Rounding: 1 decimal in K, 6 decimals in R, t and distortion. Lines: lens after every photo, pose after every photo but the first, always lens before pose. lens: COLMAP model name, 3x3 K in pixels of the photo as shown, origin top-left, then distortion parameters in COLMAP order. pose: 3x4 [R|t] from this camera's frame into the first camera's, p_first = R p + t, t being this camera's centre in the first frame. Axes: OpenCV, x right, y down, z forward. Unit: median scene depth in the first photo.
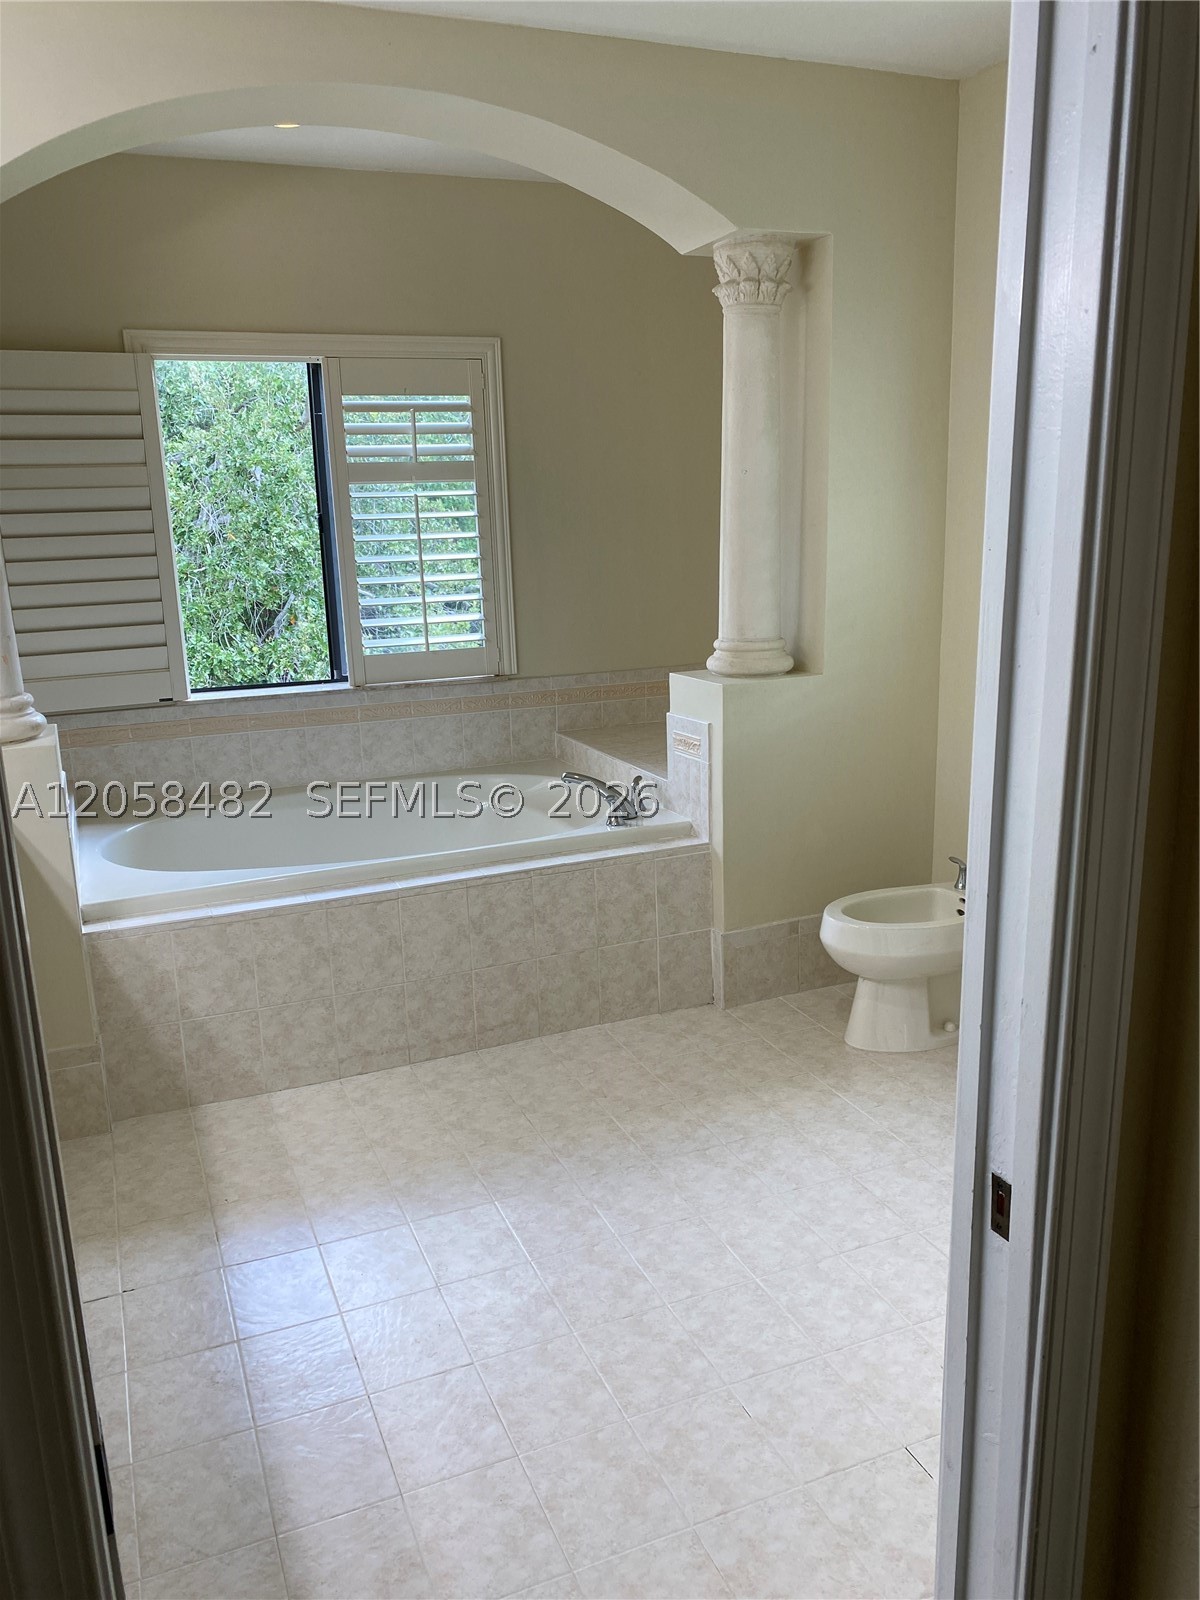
lens RADIAL K [[1222.0, 0, 604.3], [0, 1222.0, 798.7], [0, 0, 1]] dist [0.012297, -0.017235]
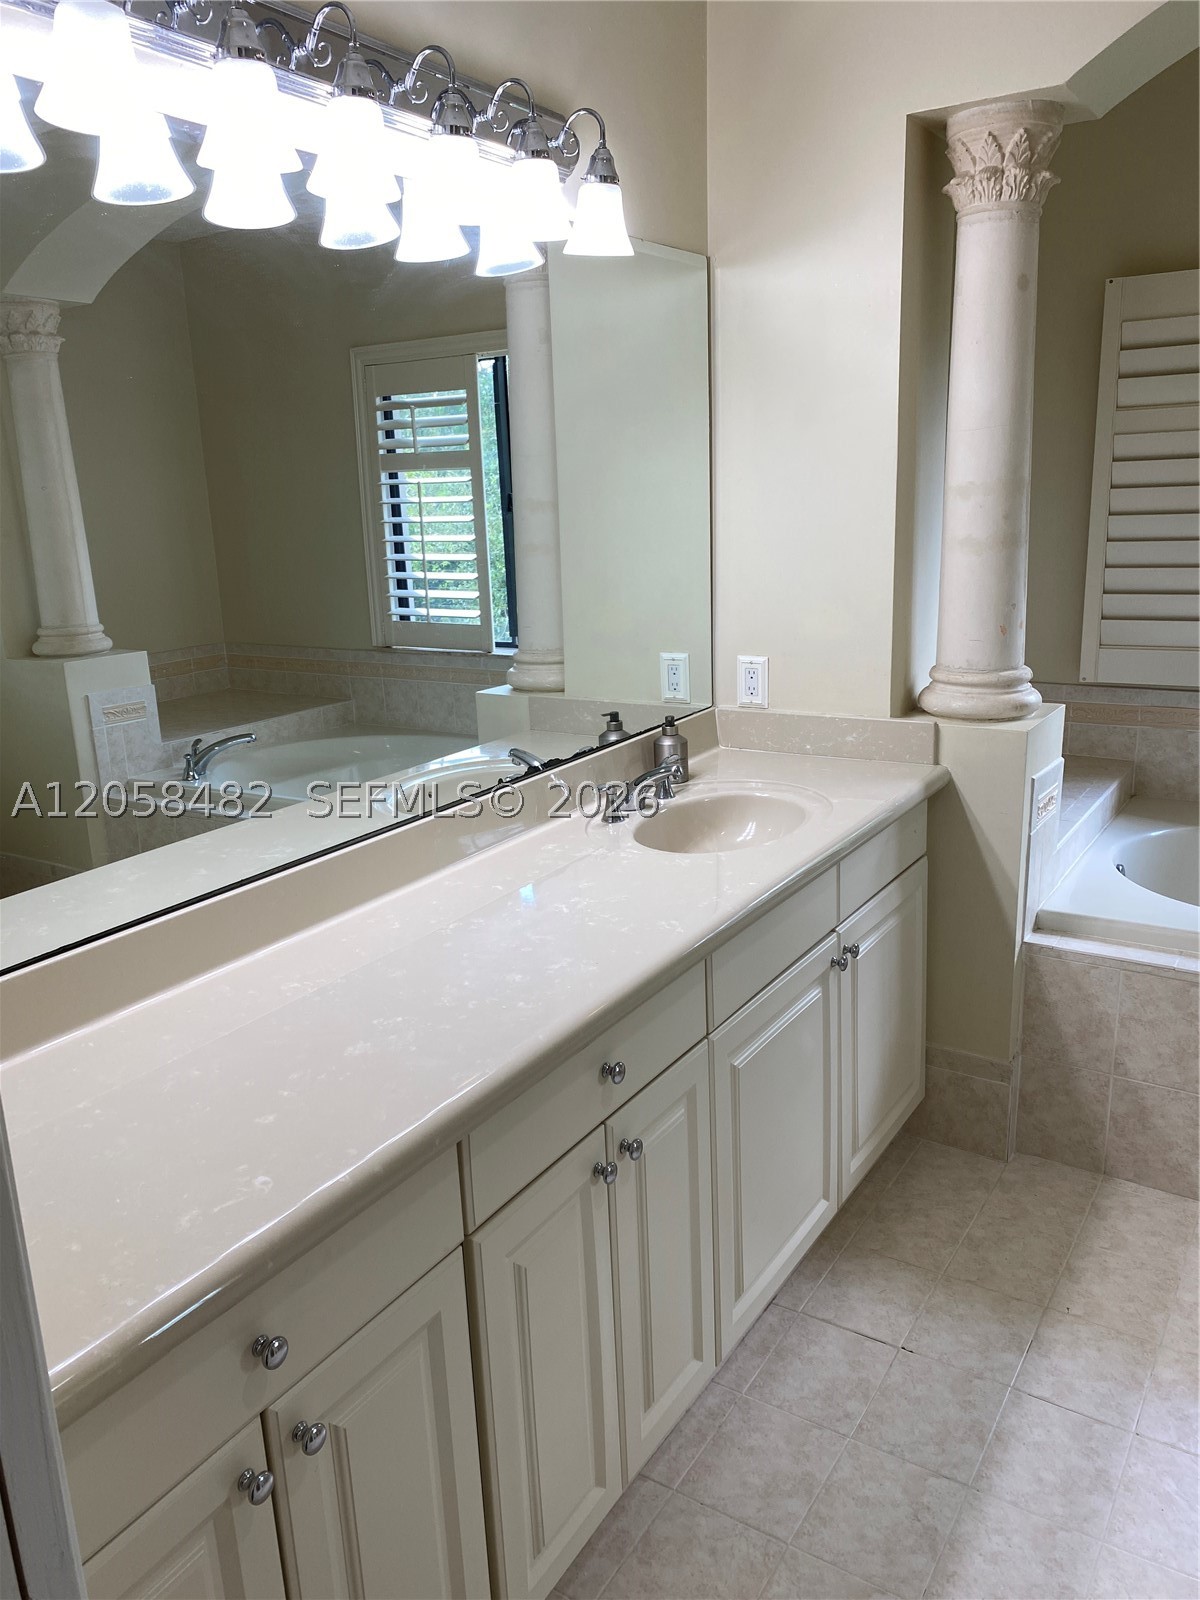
lens RADIAL K [[1222.0, 0, 595.7], [0, 1222.0, 805.9], [0, 0, 1]] dist [0.012297, -0.017235]
pose [[0.557528, 0.219748, -0.800546, 0.088302], [-0.172517, 0.973946, 0.147199, -0.060869], [0.812035, 0.056040, 0.580912, 0.211370]]
